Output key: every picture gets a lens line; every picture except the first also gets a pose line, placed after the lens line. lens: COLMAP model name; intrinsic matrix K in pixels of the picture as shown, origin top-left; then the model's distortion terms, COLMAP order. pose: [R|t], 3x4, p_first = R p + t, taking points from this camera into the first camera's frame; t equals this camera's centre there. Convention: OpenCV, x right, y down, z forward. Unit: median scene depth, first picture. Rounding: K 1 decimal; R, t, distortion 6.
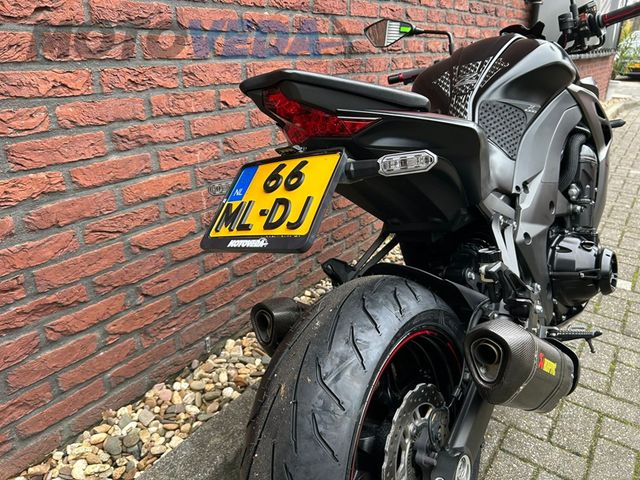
lens RADIAL K [[486.2, 0, 320.0], [0, 486.2, 244.1], [0, 0, 1]] dist [0.048594, -0.051378]
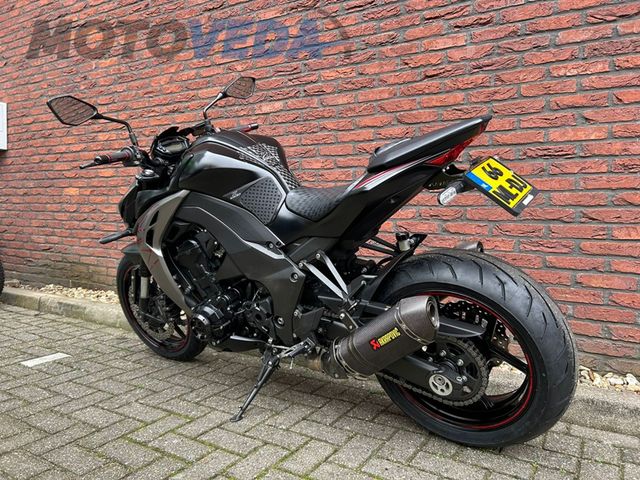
lens RADIAL K [[486.2, 0, 317.0], [0, 486.2, 244.1], [0, 0, 1]] dist [0.048594, -0.051378]
pose [[0.059571, 0.048737, -0.997034, 1.952747], [-0.398682, 0.916849, 0.020997, -0.113397], [0.915152, 0.396249, 0.074048, 0.990674]]
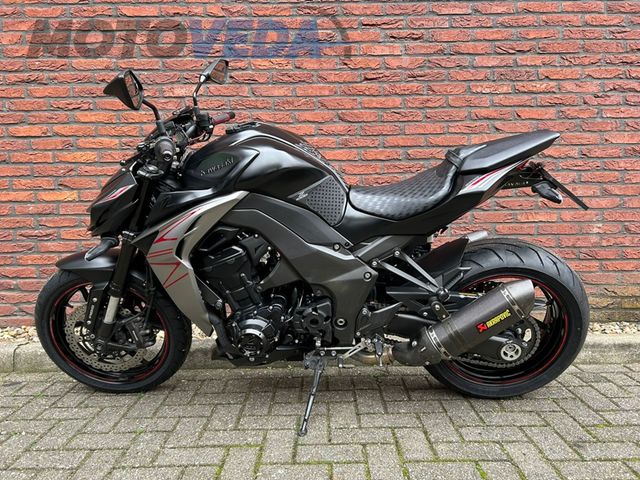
lens RADIAL K [[486.2, 0, 320.7], [0, 486.2, 242.3], [0, 0, 1]] dist [0.048594, -0.051378]
pose [[0.576003, 0.051450, -0.815827, 1.637642], [-0.297803, 0.942639, -0.150813, 0.178779], [0.761271, 0.329825, 0.558285, 0.177794]]
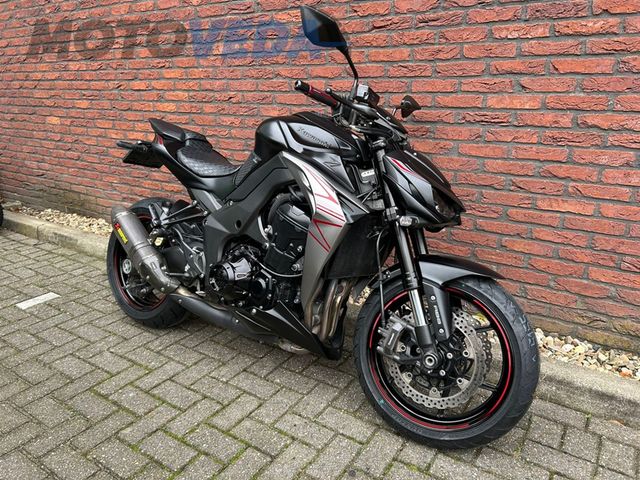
lens RADIAL K [[486.2, 0, 317.0], [0, 486.2, 243.1], [0, 0, 1]] dist [0.048594, -0.051378]
pose [[0.014311, 0.295228, -0.955320, 2.035854], [-0.382310, 0.884438, 0.267596, -0.547224], [0.923923, 0.361399, 0.125525, 1.130035]]
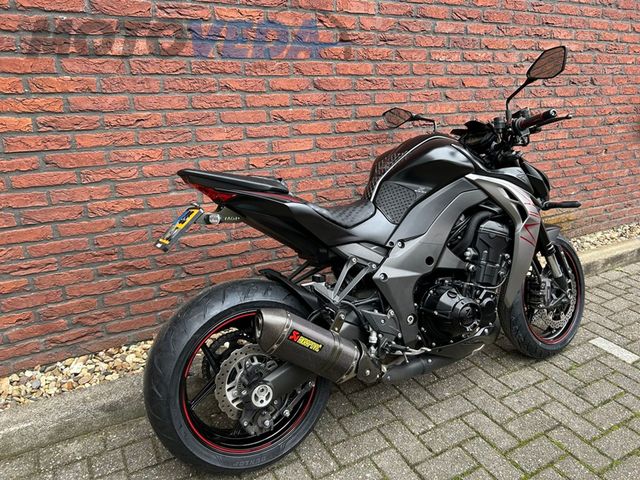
lens RADIAL K [[486.2, 0, 319.4], [0, 486.2, 241.9], [0, 0, 1]] dist [0.048594, -0.051378]
pose [[0.901400, 0.148415, -0.406758, 0.794946], [-0.168386, 0.985628, -0.013524, -0.062097], [0.398905, 0.080683, 0.913436, -0.410869]]
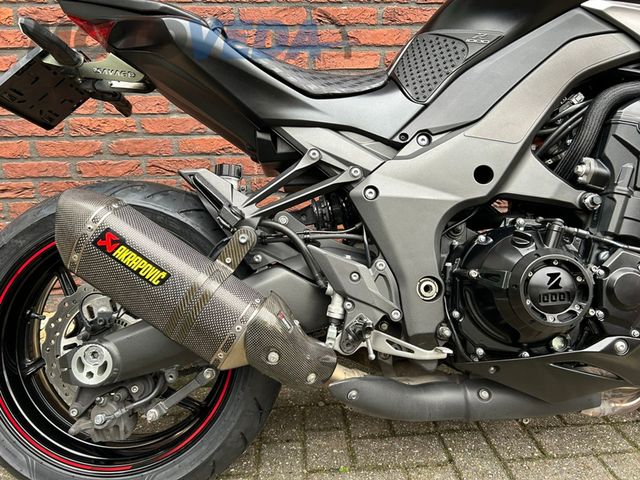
lens RADIAL K [[486.2, 0, 315.0], [0, 486.2, 242.8], [0, 0, 1]] dist [0.048594, -0.051378]
pose [[0.620742, 0.147629, -0.769990, 0.916412], [-0.278768, 0.959493, -0.040773, 0.111022], [0.732781, 0.239958, 0.636752, 0.460819]]
